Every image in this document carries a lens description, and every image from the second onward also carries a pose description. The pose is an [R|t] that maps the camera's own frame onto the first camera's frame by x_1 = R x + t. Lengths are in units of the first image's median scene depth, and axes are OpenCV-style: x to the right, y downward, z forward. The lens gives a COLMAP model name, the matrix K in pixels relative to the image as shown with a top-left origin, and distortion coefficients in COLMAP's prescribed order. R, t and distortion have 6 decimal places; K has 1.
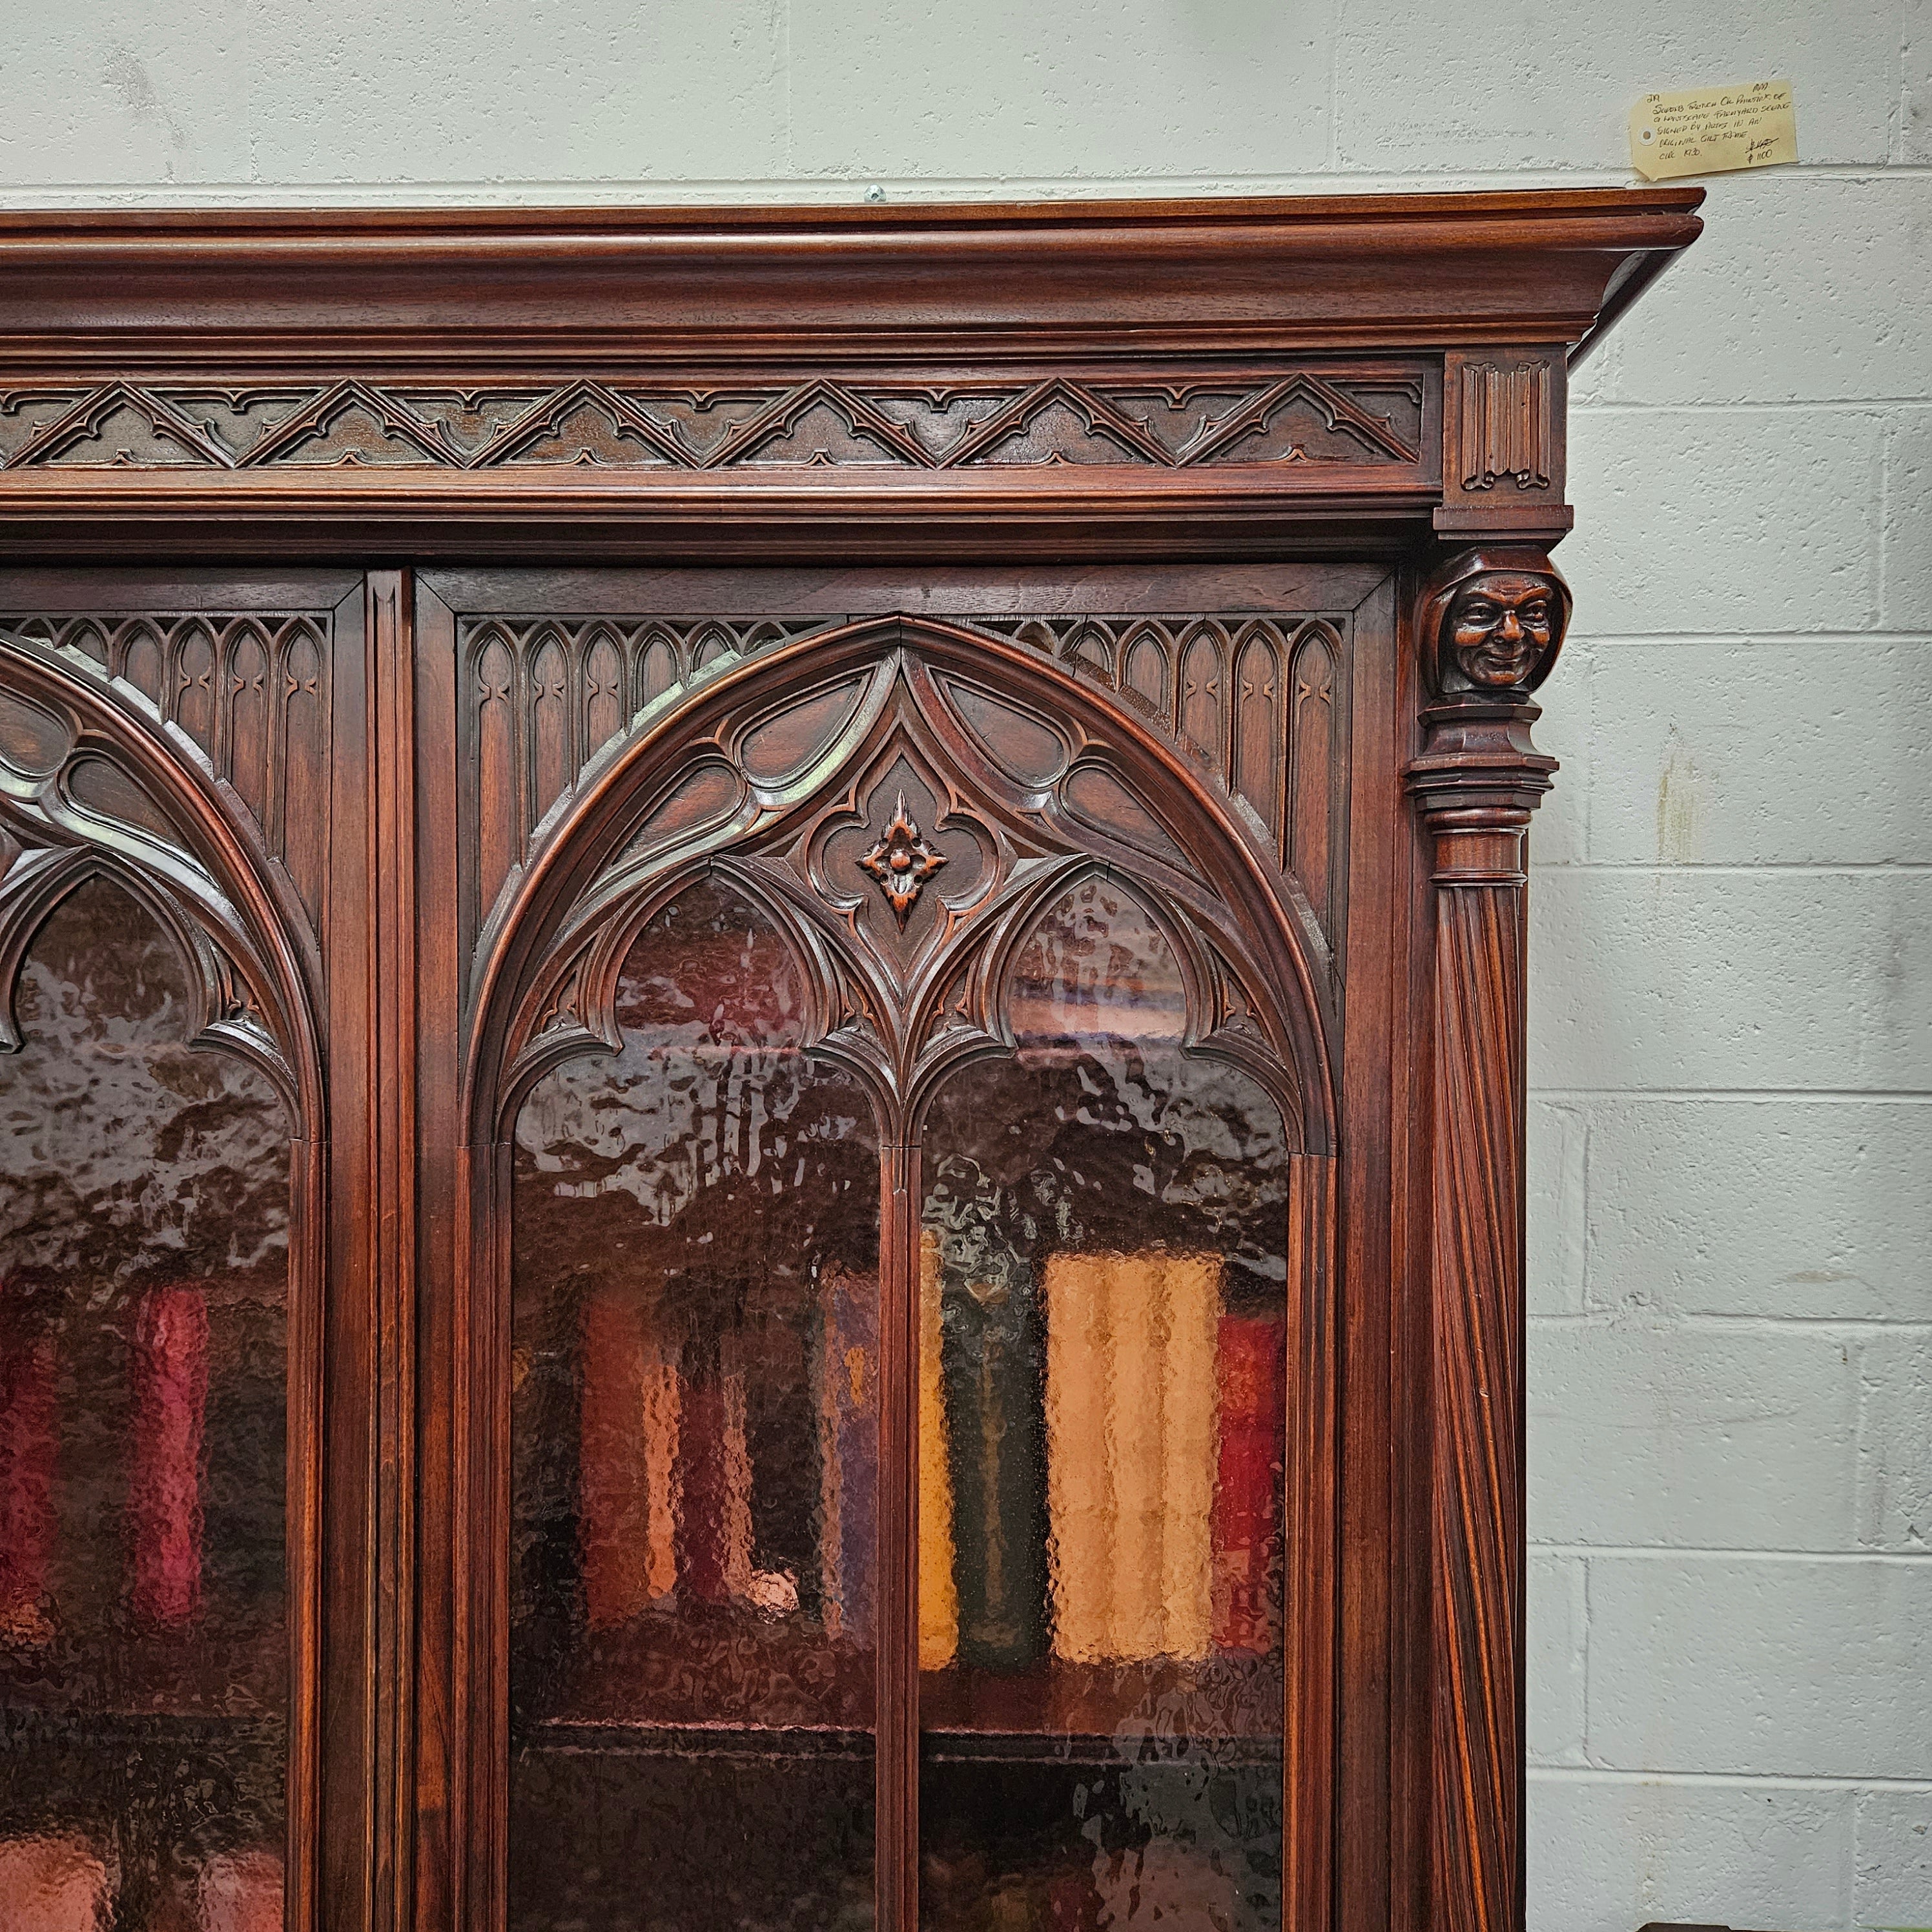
lens RADIAL K [[1727.2, 0, 948.5], [0, 1727.2, 966.3], [0, 0, 1]] dist [0.081353, -0.082844]
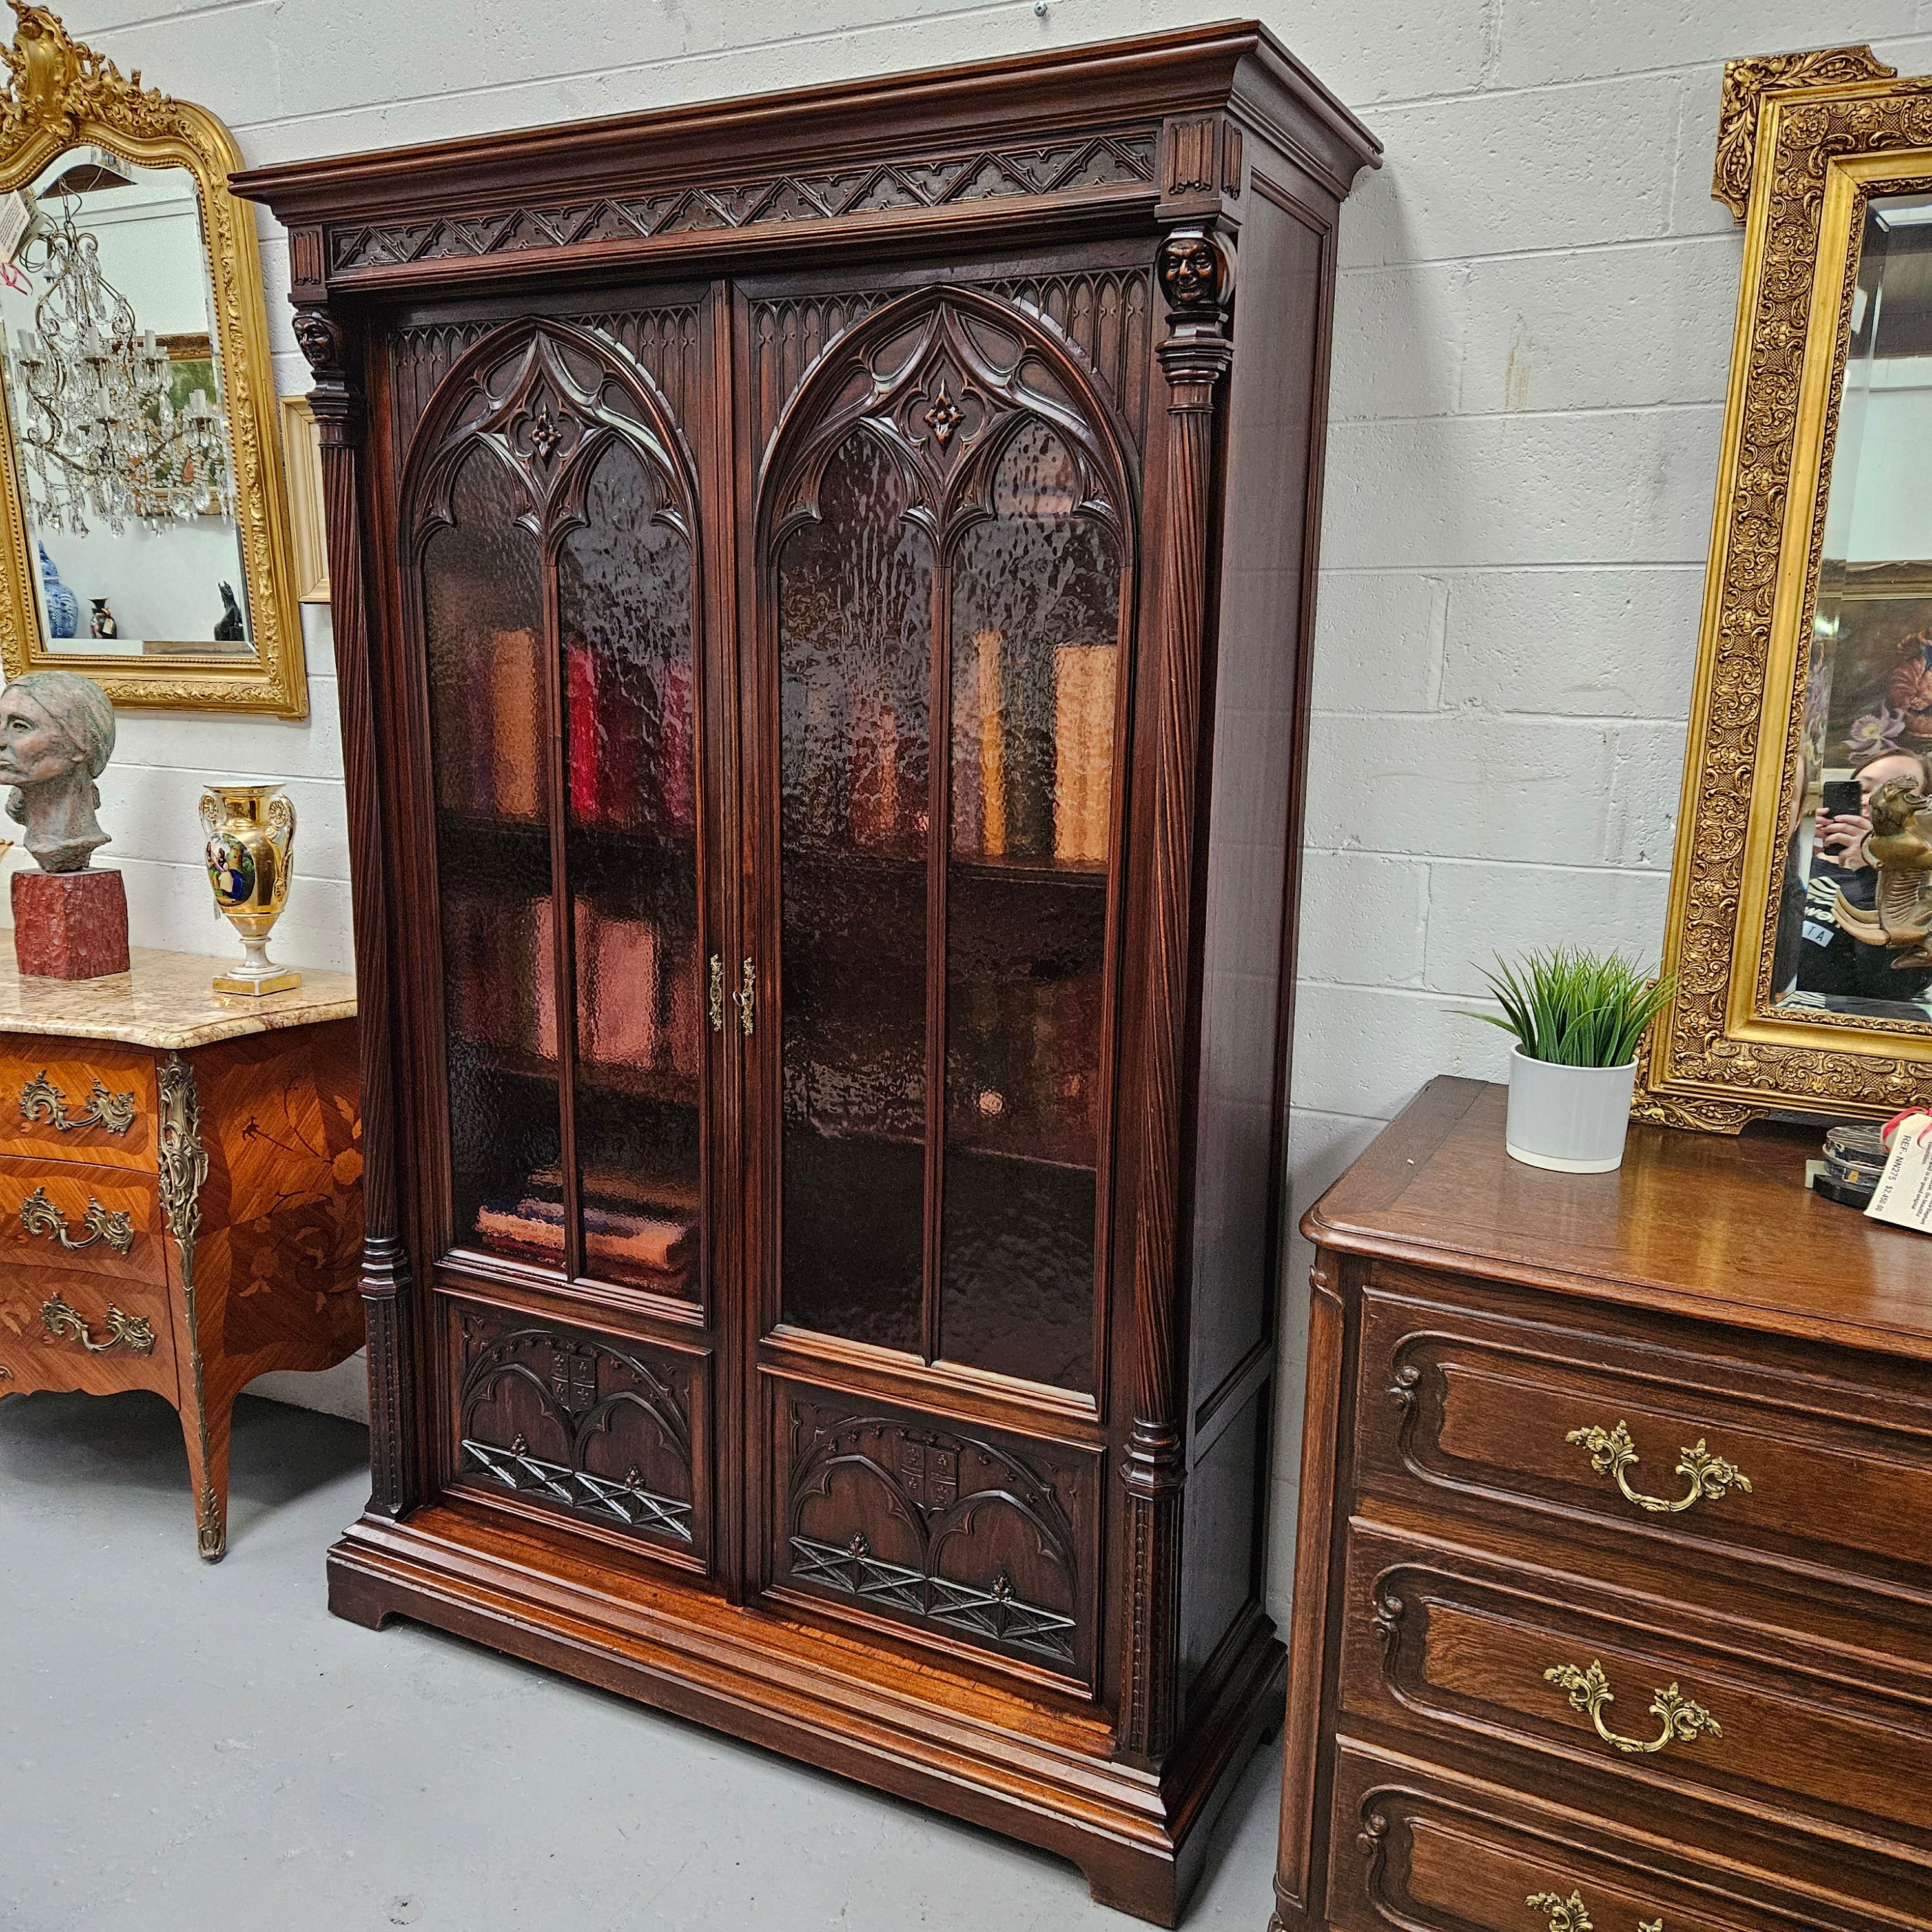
lens RADIAL K [[1727.2, 0, 942.4], [0, 1727.2, 973.5], [0, 0, 1]] dist [0.081353, -0.082844]
pose [[0.904855, 0.088942, -0.416325, 0.859487], [-0.012265, 0.982973, 0.183341, 0.200199], [0.425543, -0.160791, 0.890539, -0.874496]]
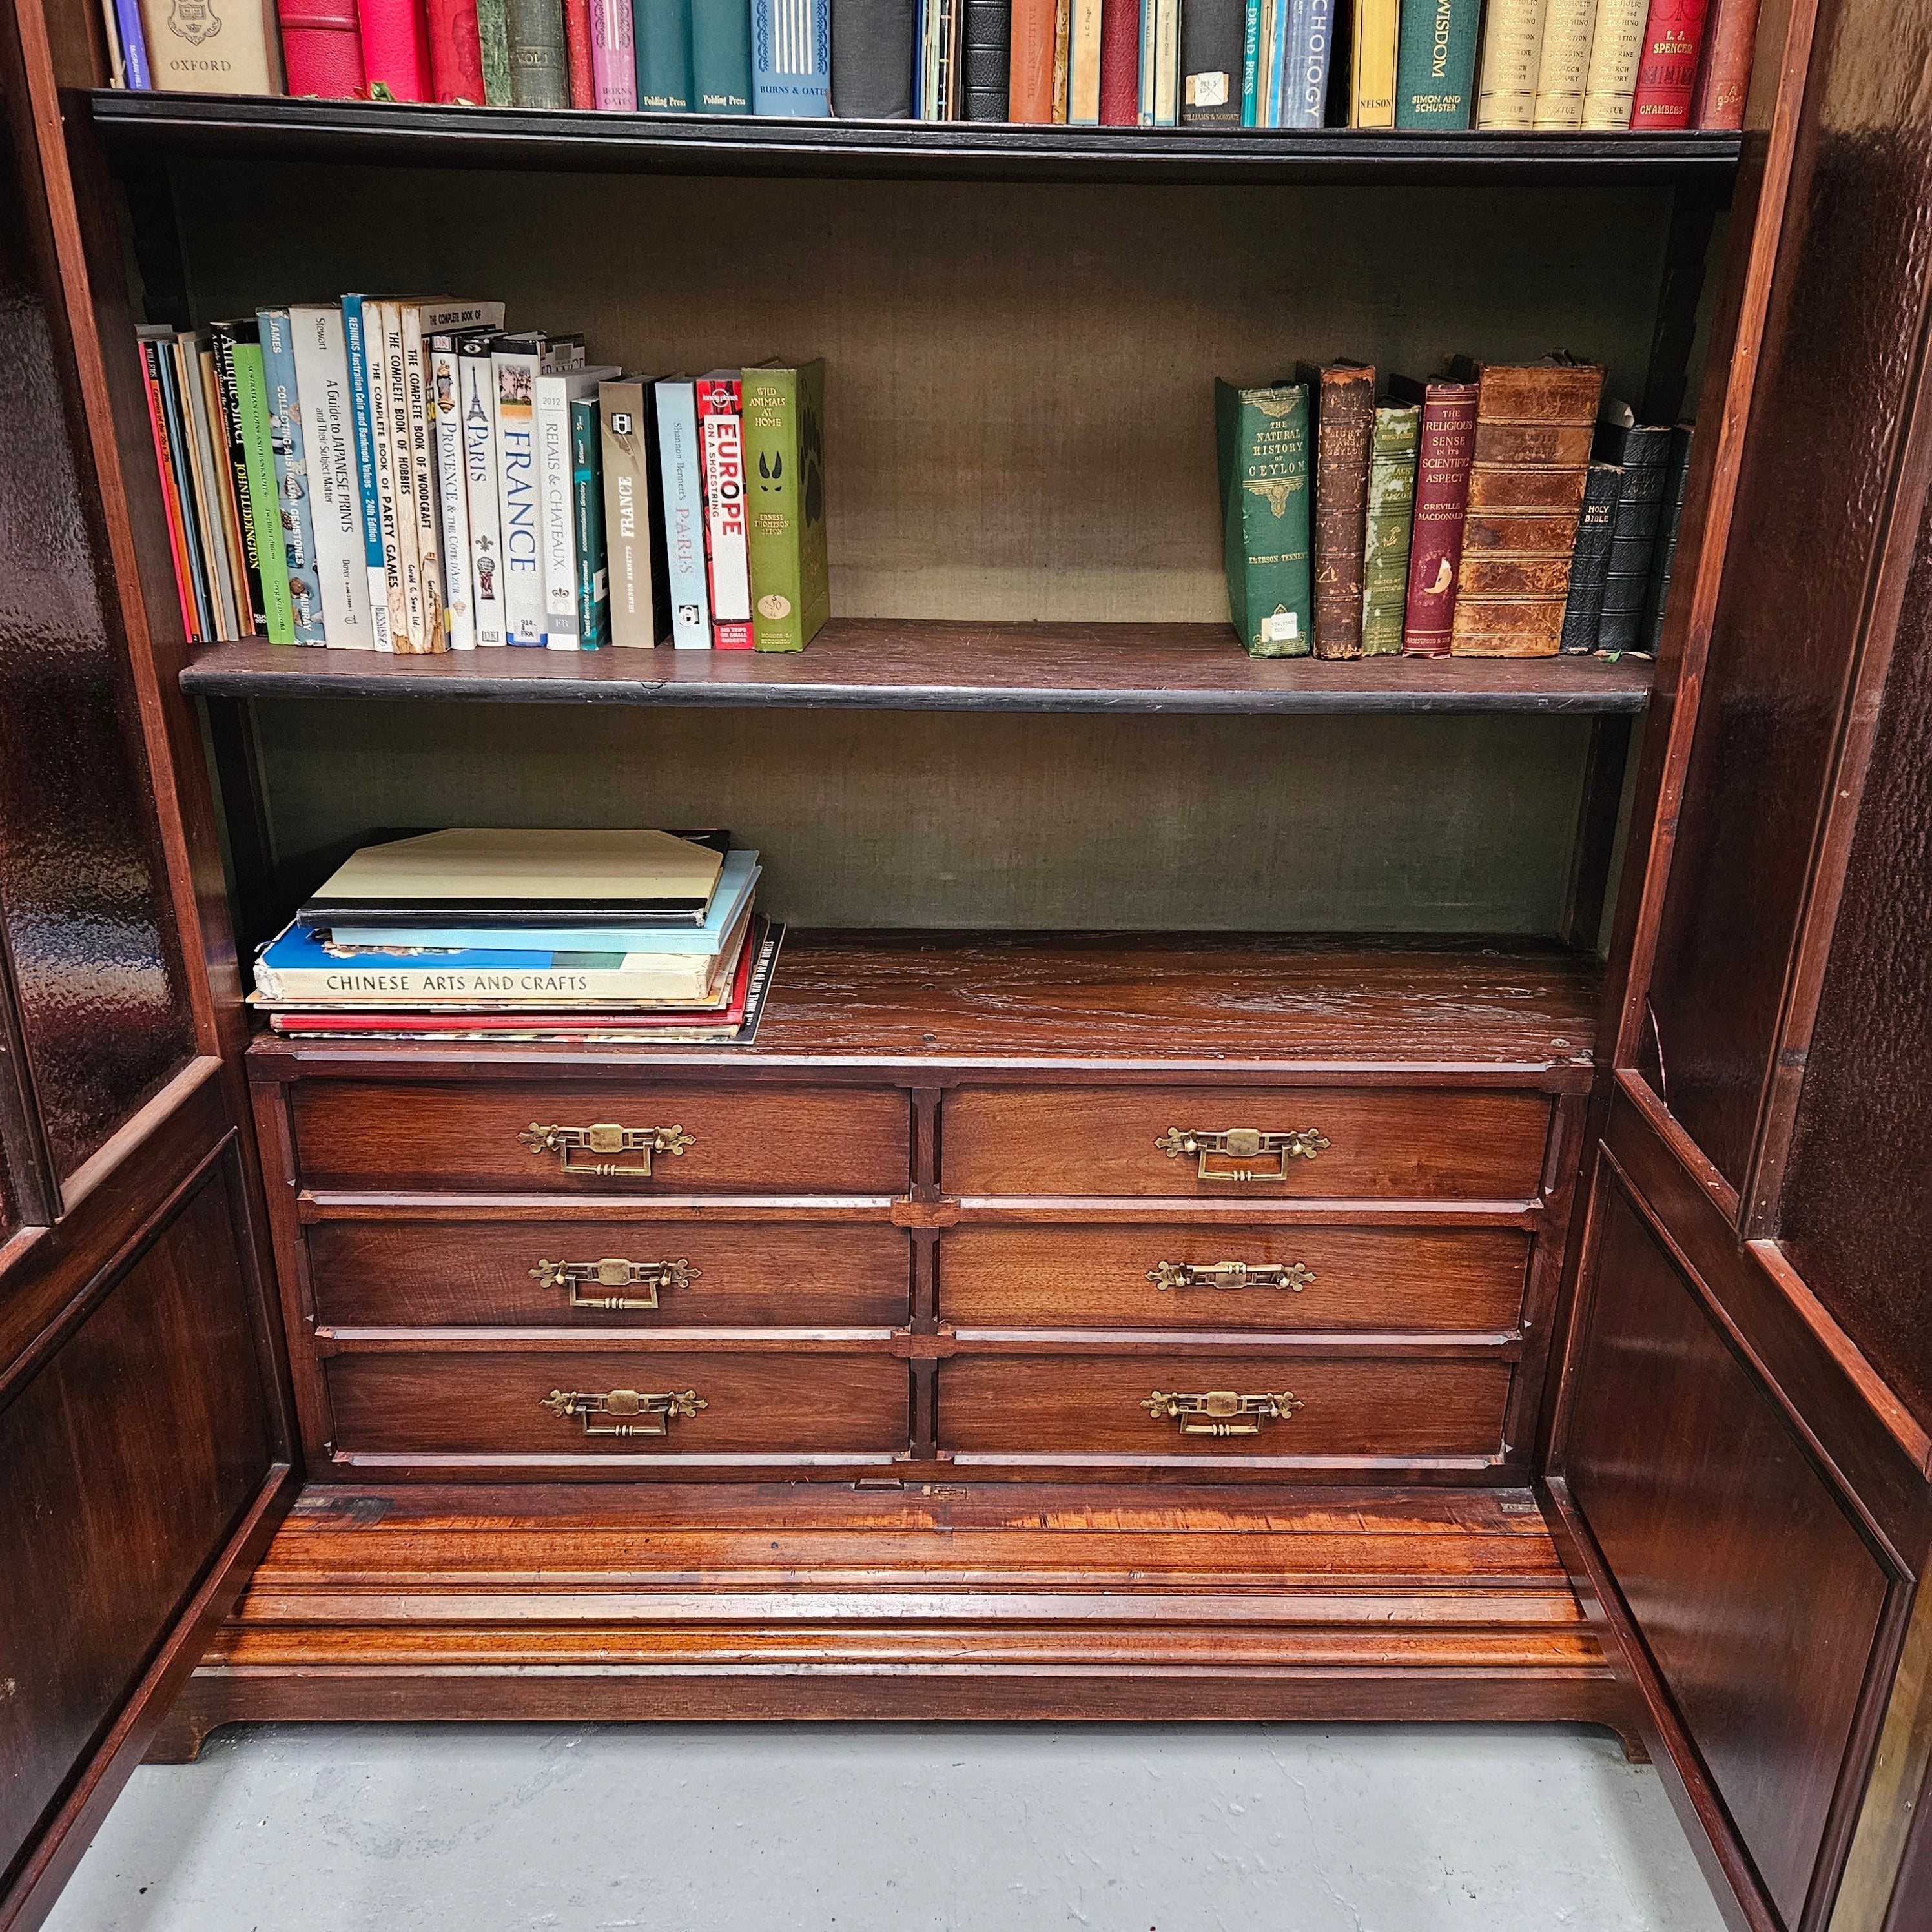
lens RADIAL K [[1727.2, 0, 978.7], [0, 1727.2, 963.4], [0, 0, 1]] dist [0.081353, -0.082844]
pose [[0.997991, -0.014455, 0.061680, -0.360808], [-0.008969, 0.931577, 0.363432, 0.545084], [-0.062713, -0.363255, 0.929577, -0.171836]]
